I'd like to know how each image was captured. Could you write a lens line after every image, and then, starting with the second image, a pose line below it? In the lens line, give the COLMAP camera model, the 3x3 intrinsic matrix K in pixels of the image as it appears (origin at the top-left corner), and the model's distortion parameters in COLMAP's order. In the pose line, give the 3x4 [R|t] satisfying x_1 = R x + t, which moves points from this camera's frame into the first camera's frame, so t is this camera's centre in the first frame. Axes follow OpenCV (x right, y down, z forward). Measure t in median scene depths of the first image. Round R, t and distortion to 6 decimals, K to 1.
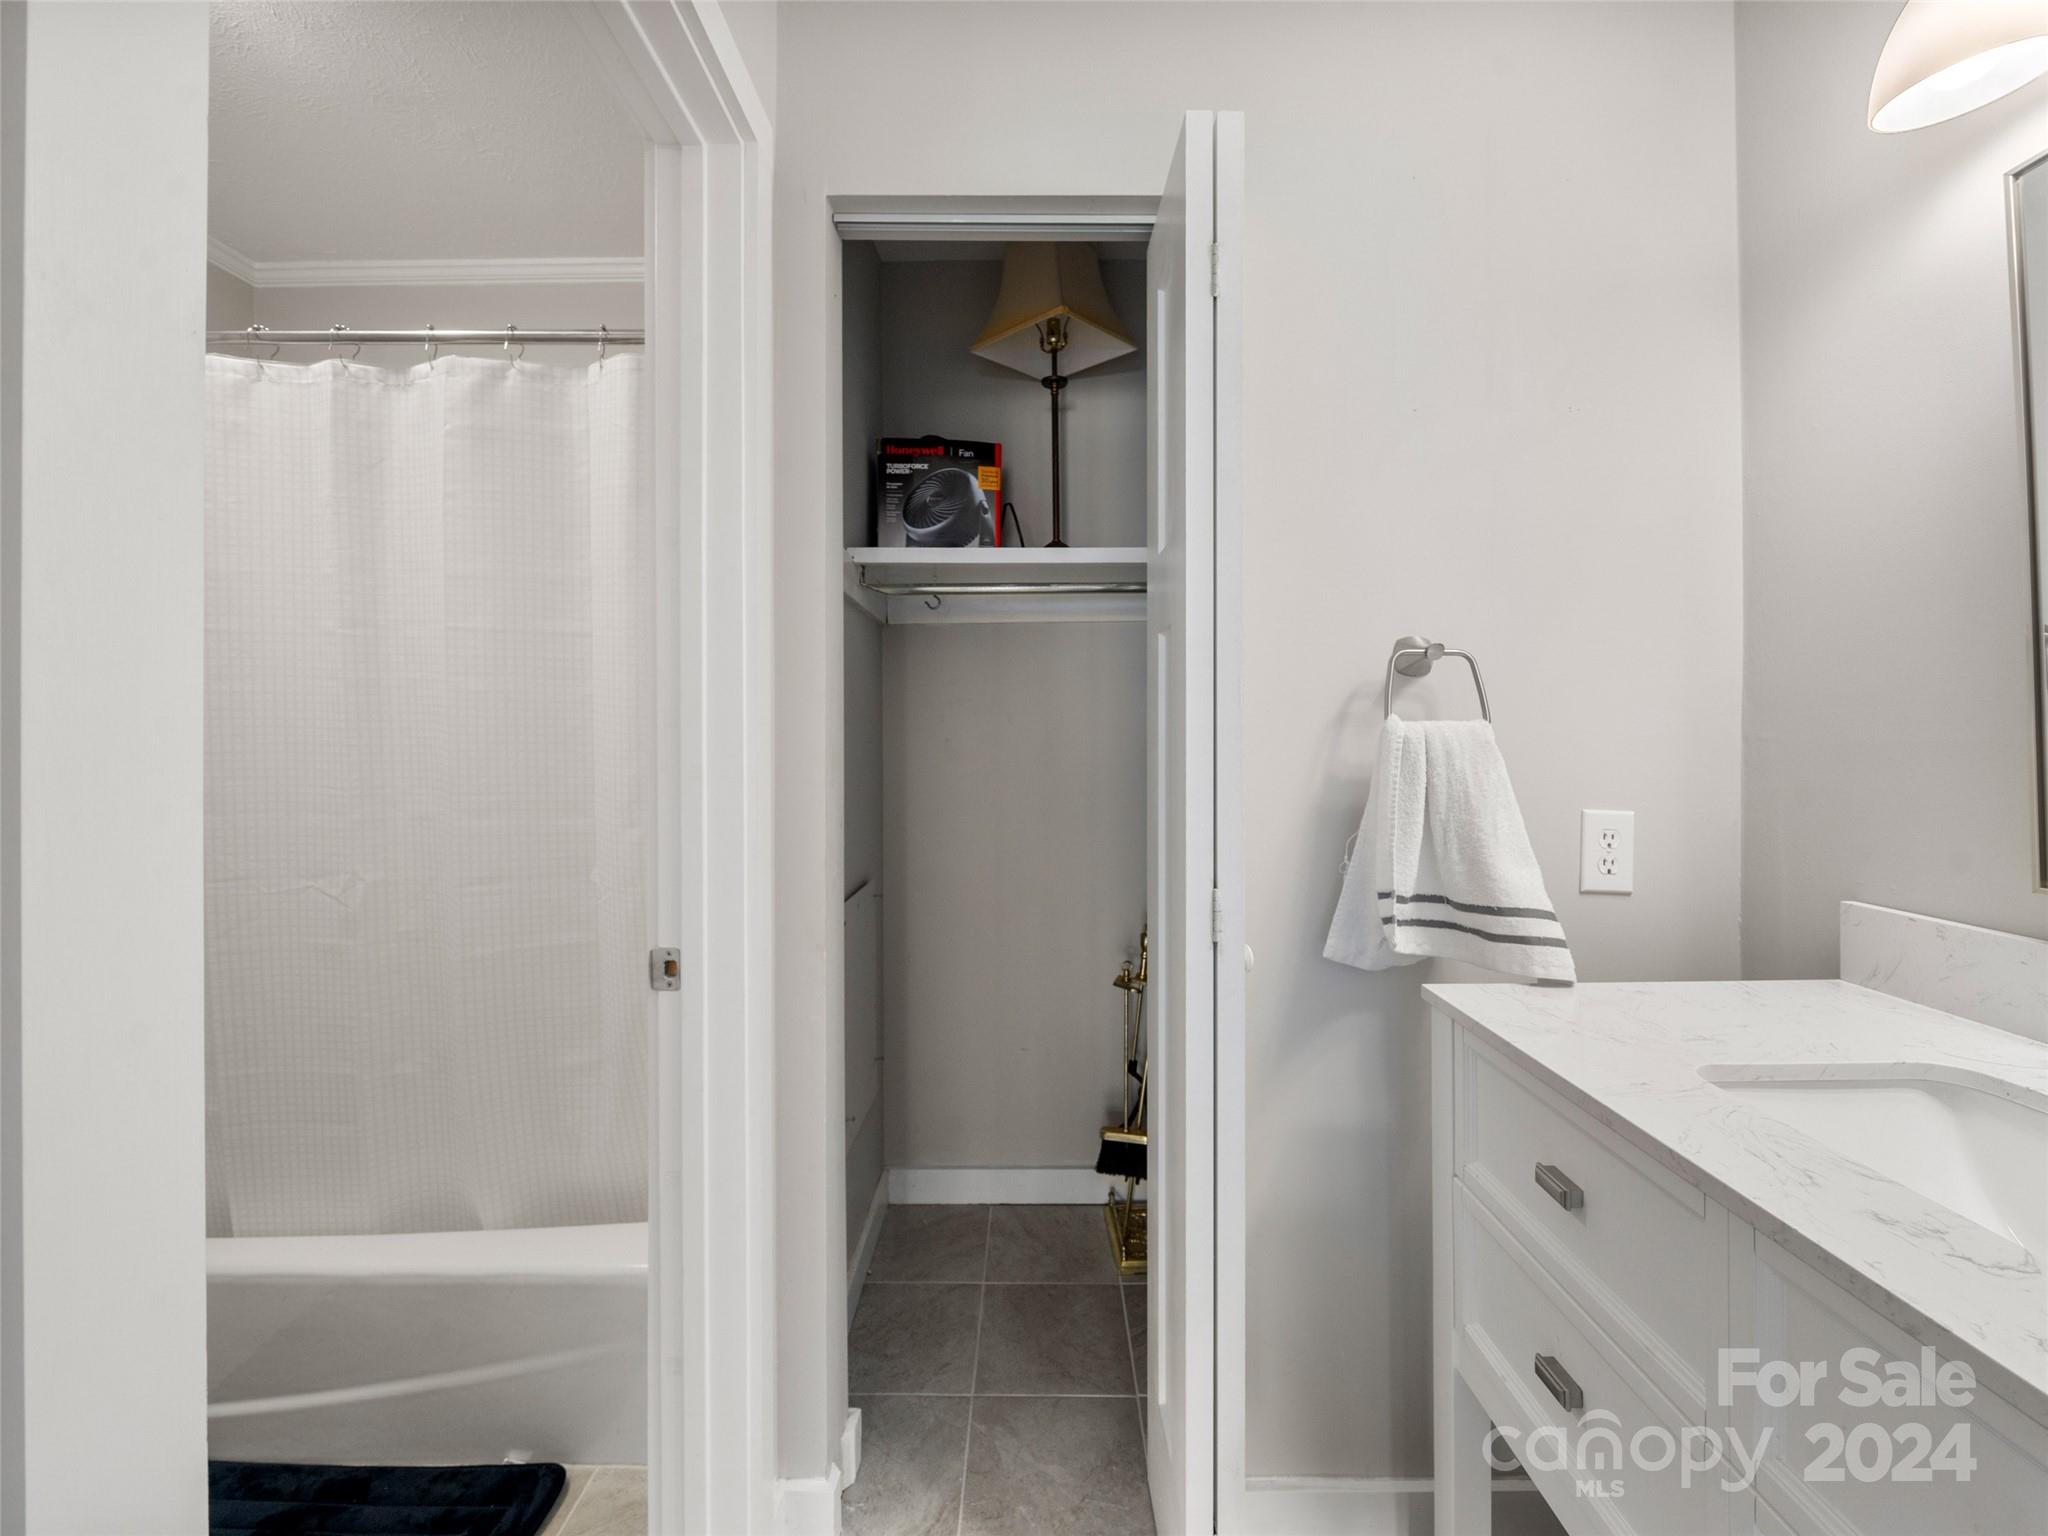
lens RADIAL K [[808.7, 0, 1024.3], [0, 808.7, 732.6], [0, 0, 1]] dist [-0.005083, -0.000528]
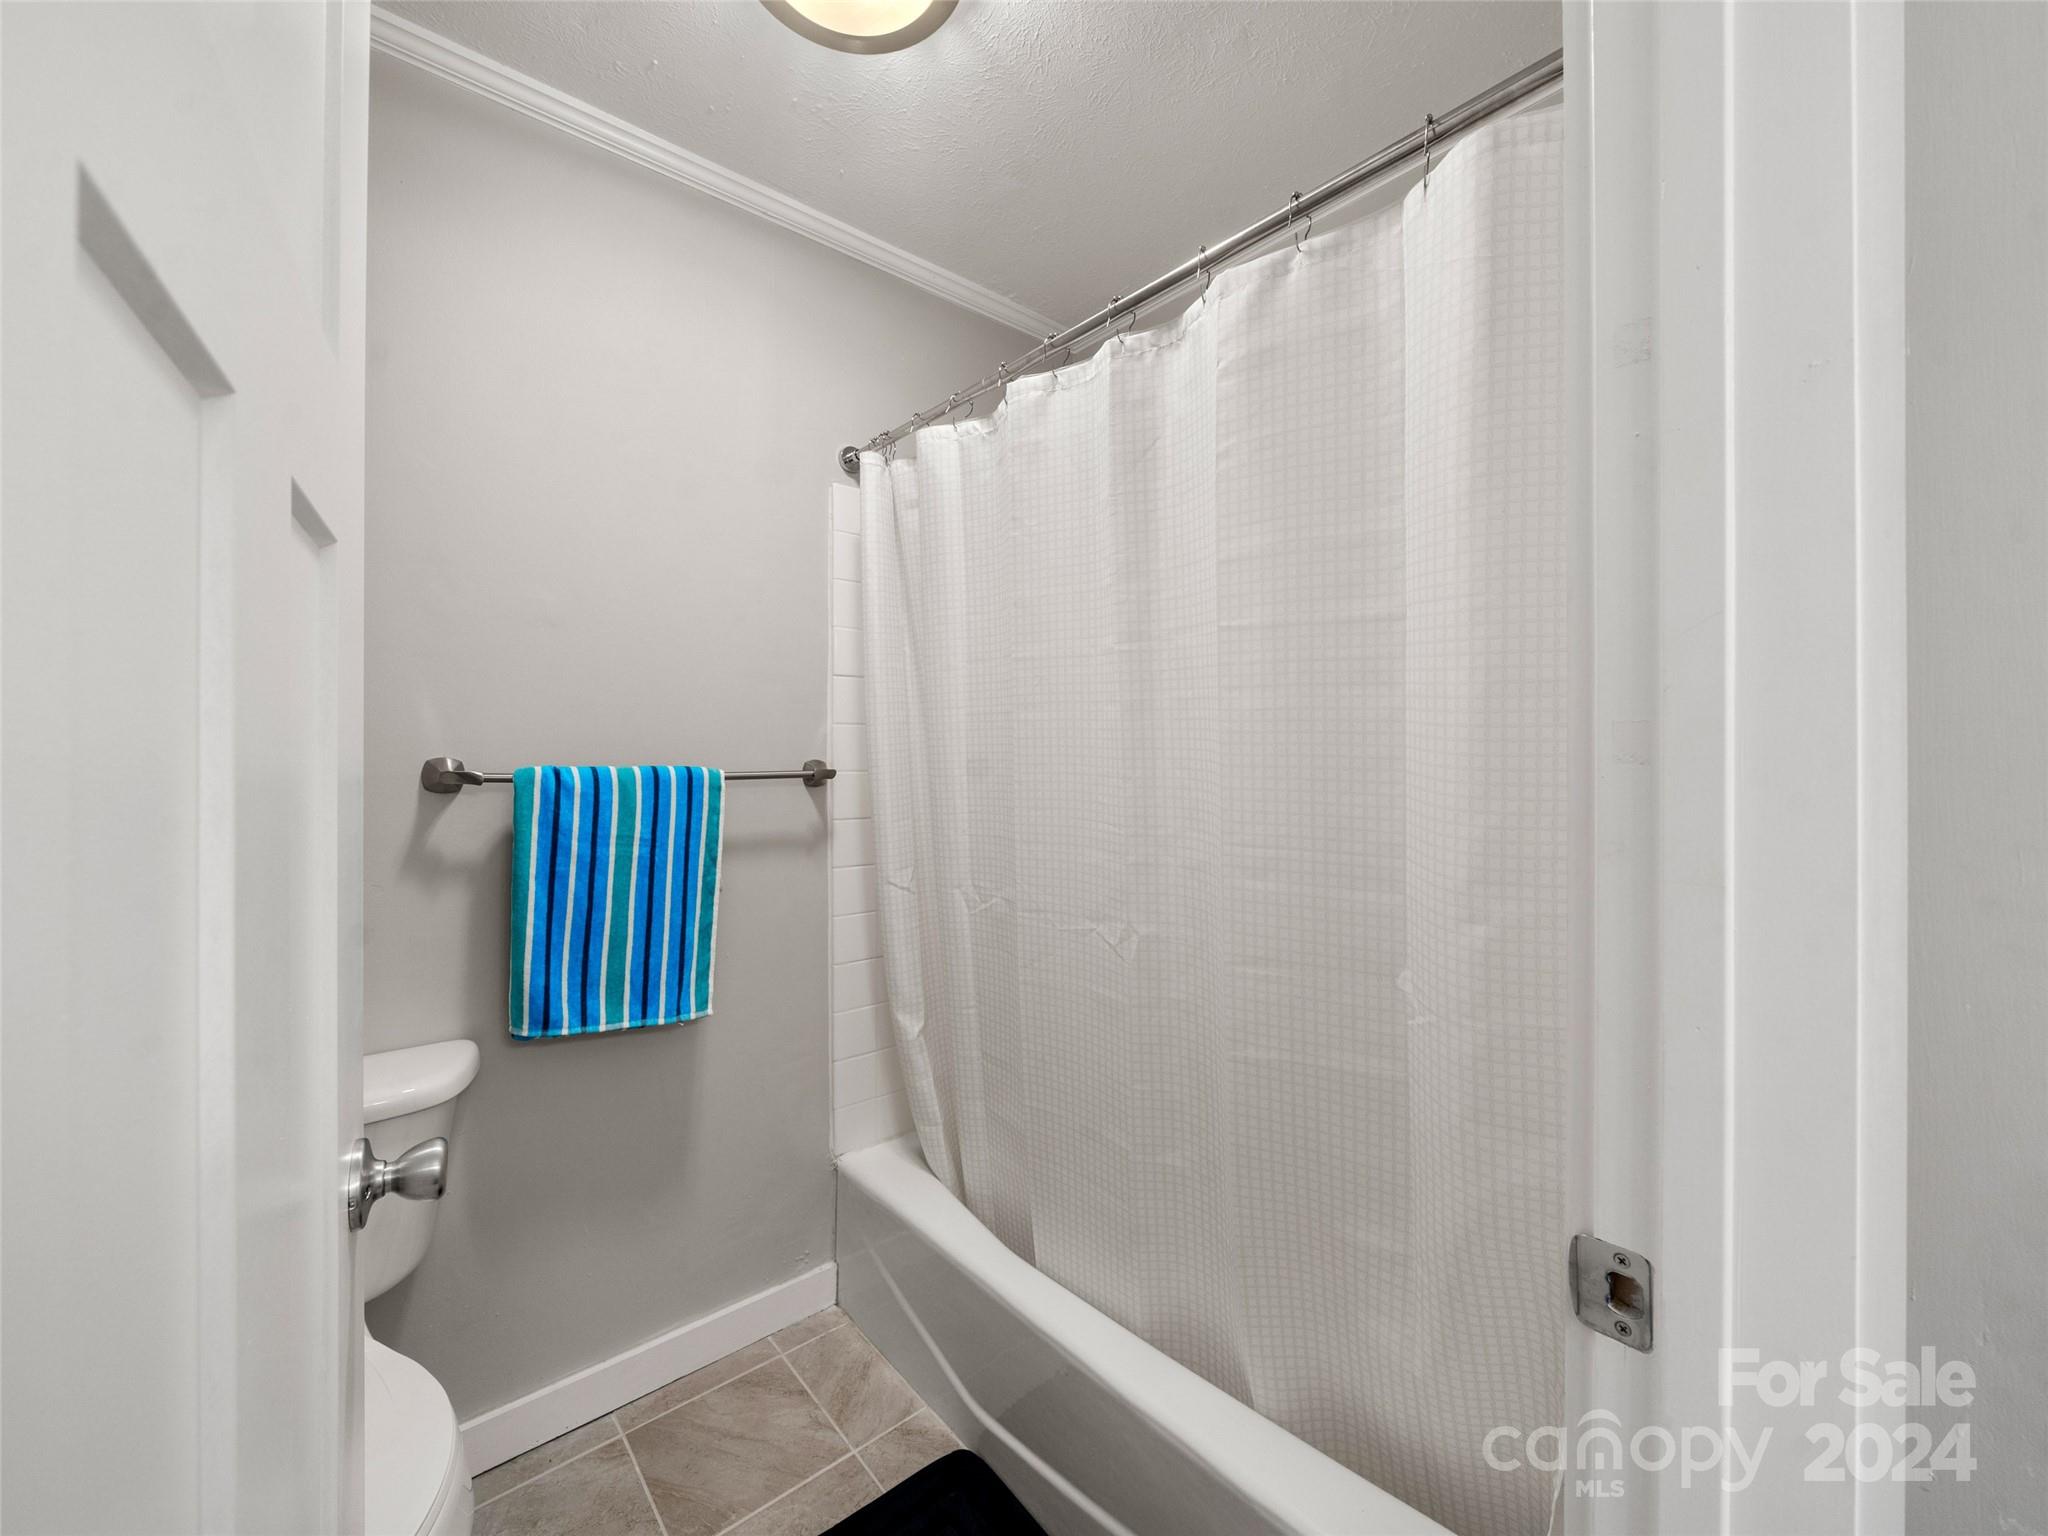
lens RADIAL K [[808.7, 0, 1026.9], [0, 808.7, 762.5], [0, 0, 1]] dist [-0.005083, -0.000528]
pose [[0.654486, 0.008759, -0.756024, -0.250192], [-0.002564, 0.999953, 0.009365, -0.008323], [0.756070, -0.004191, 0.654477, 0.353206]]
